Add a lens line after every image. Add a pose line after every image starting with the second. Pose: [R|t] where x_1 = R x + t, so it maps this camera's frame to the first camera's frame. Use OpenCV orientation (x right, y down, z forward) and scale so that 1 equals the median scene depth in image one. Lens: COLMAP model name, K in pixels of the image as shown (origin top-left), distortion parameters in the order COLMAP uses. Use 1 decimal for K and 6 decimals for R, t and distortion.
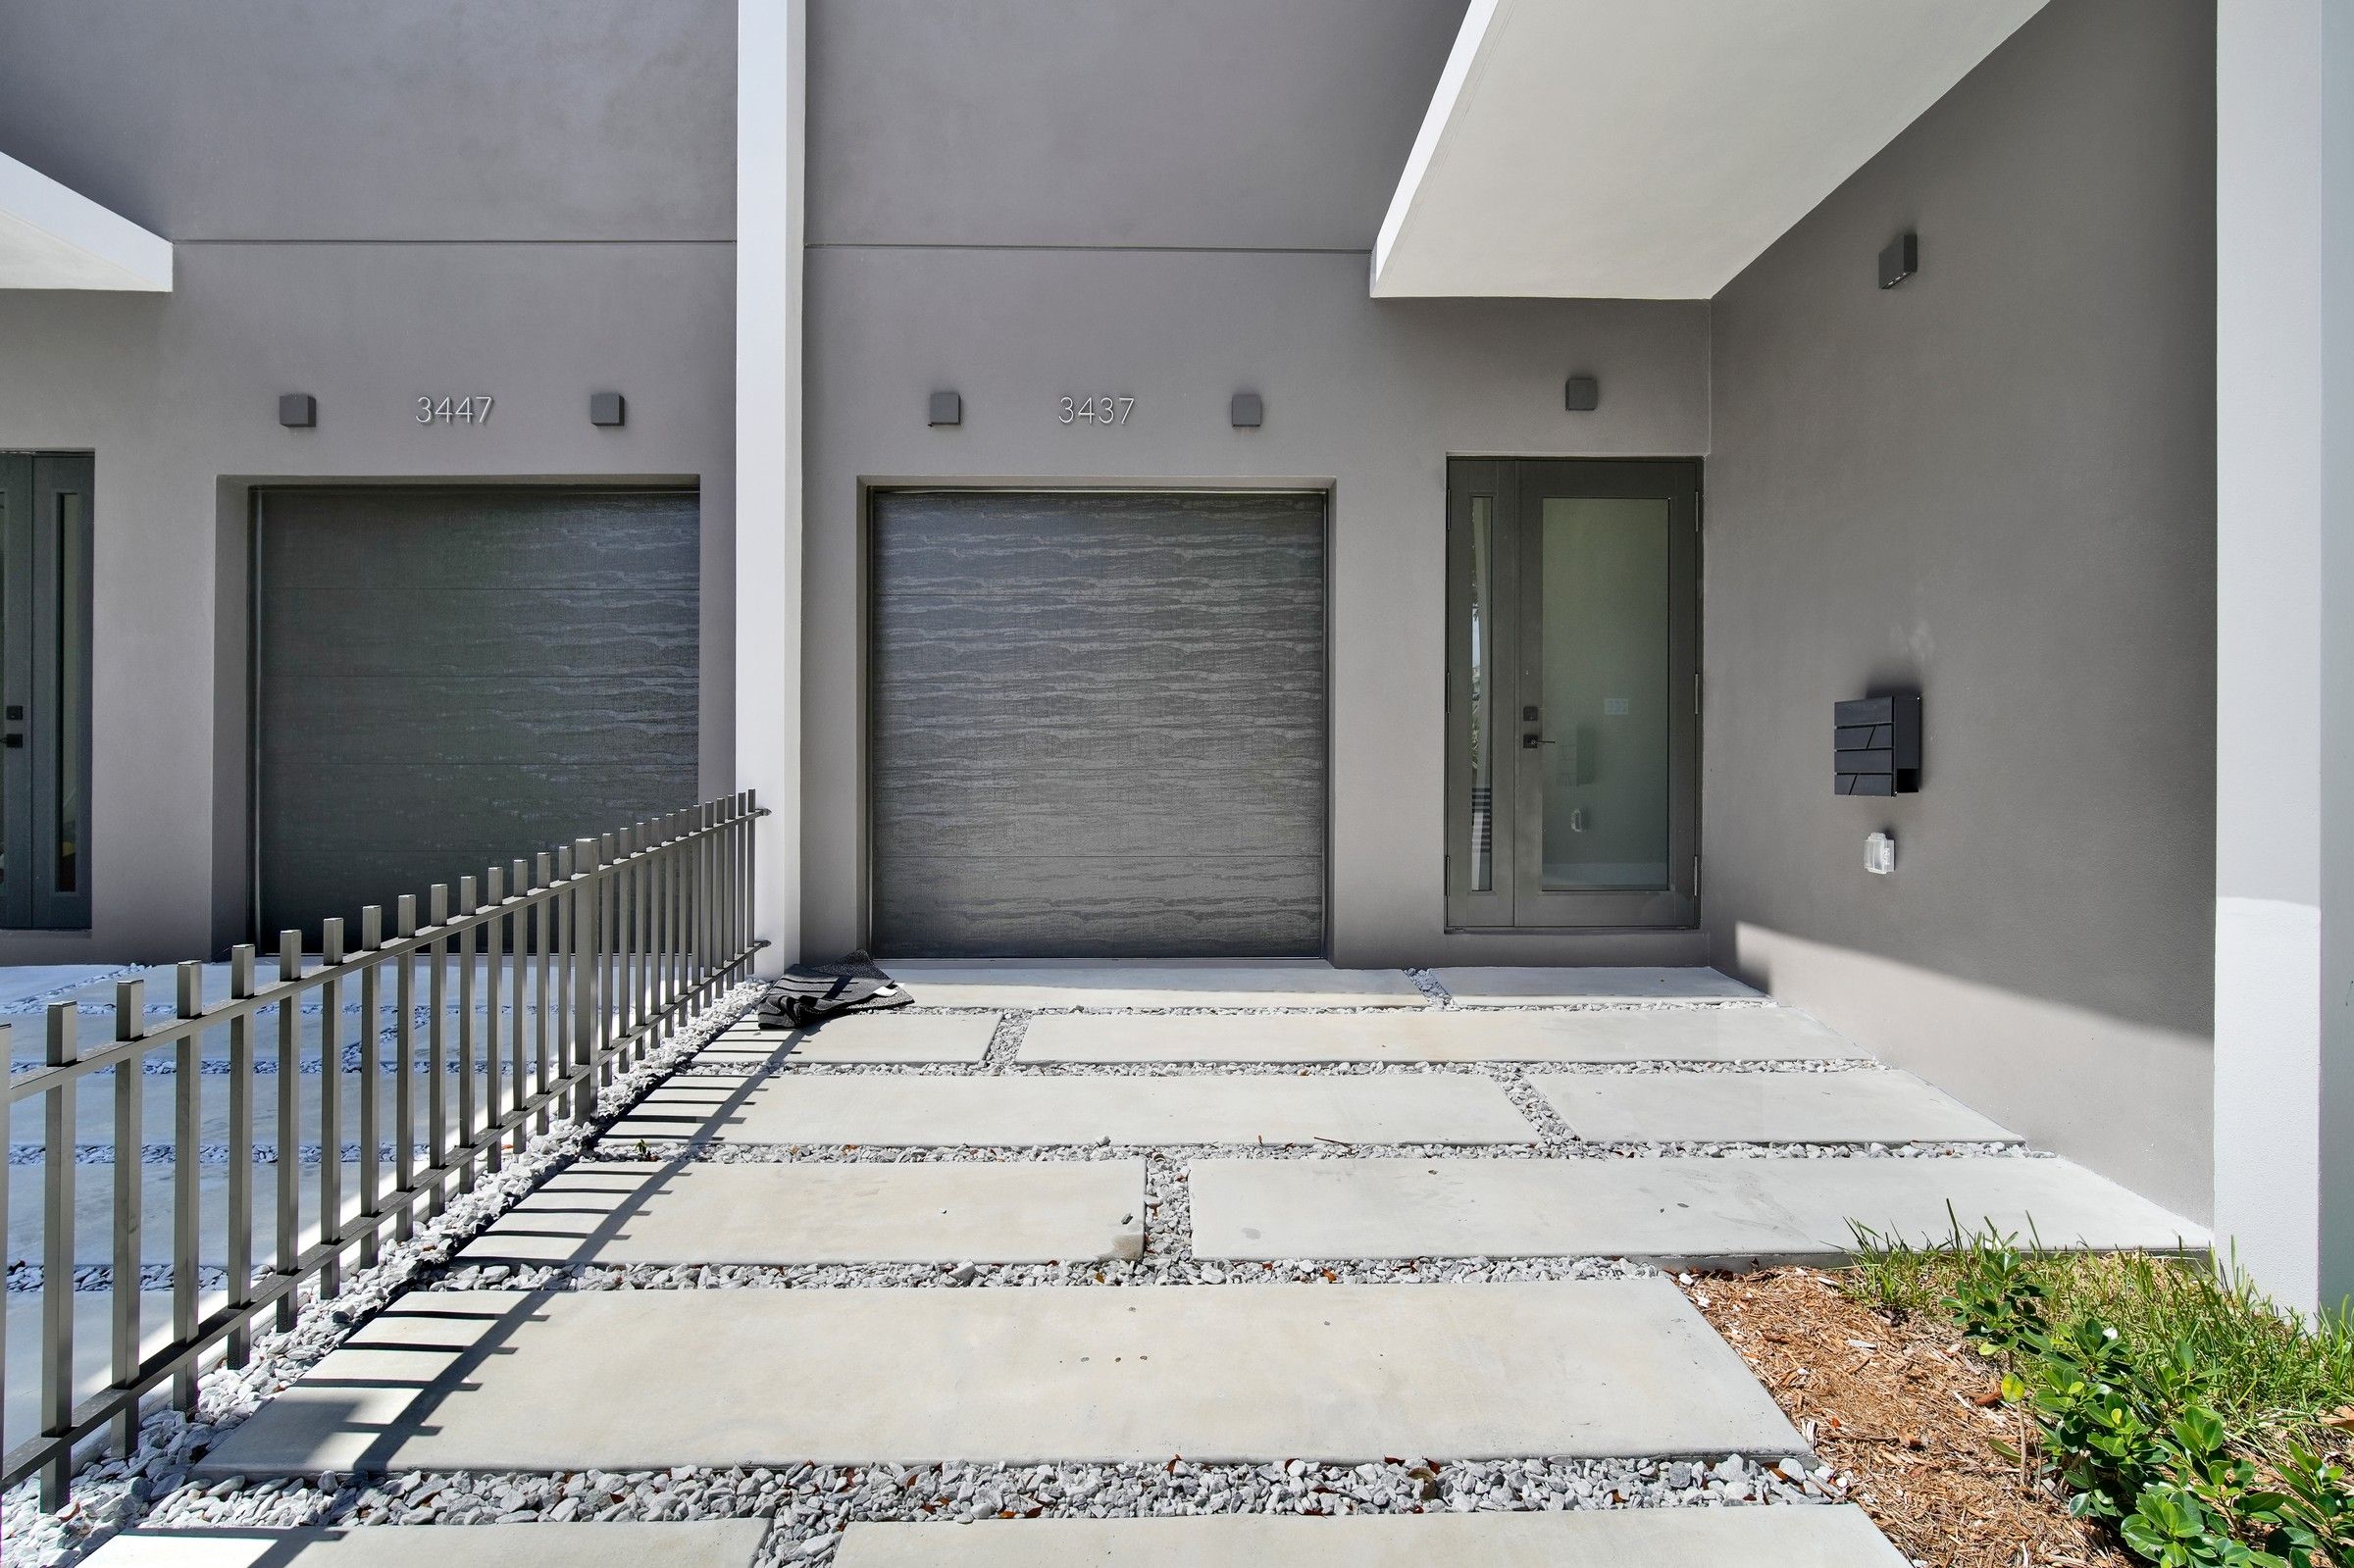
lens RADIAL K [[1043.5, 0, 1183.8], [0, 1043.5, 777.0], [0, 0, 1]] dist [-0.015720, 0.005856]
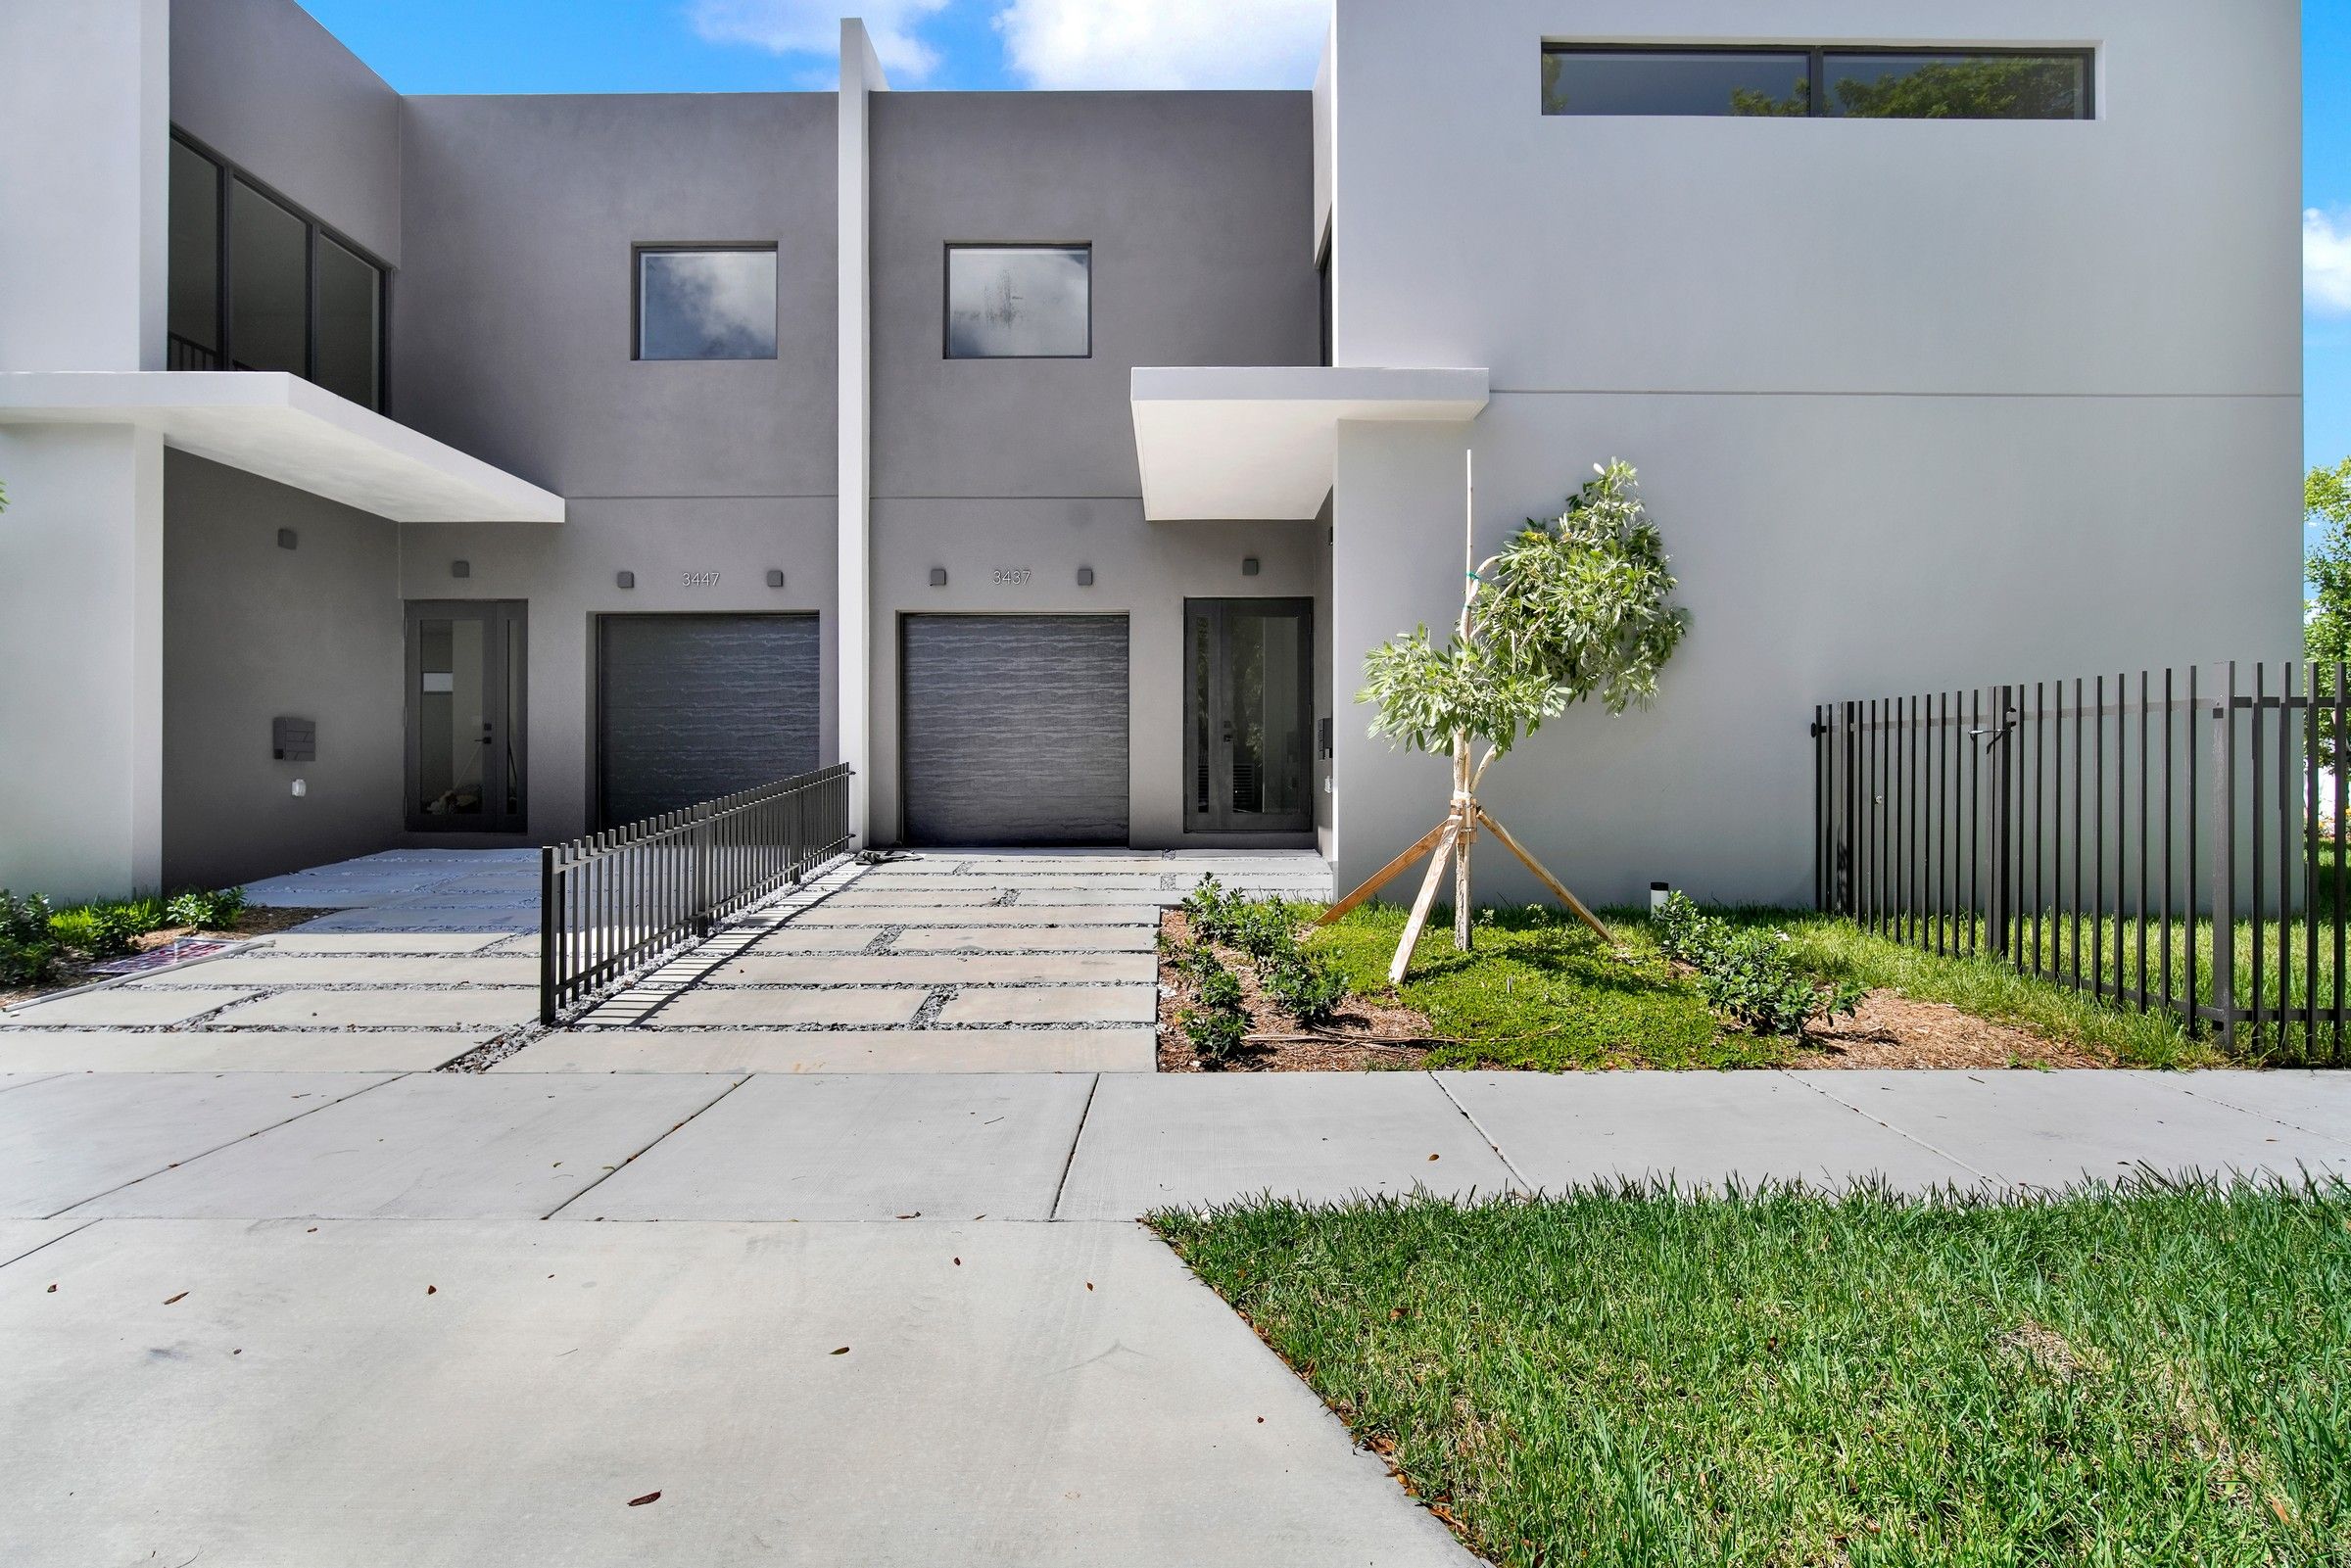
lens RADIAL K [[1021.8, 0, 1171.3], [0, 1021.8, 785.6], [0, 0, 1]] dist [-0.000462, 0.000789]
pose [[0.999806, -0.001034, -0.019670, 0.268028], [0.001104, 0.999993, 0.003573, 0.050288], [0.019667, -0.003594, 0.999800, -1.000910]]
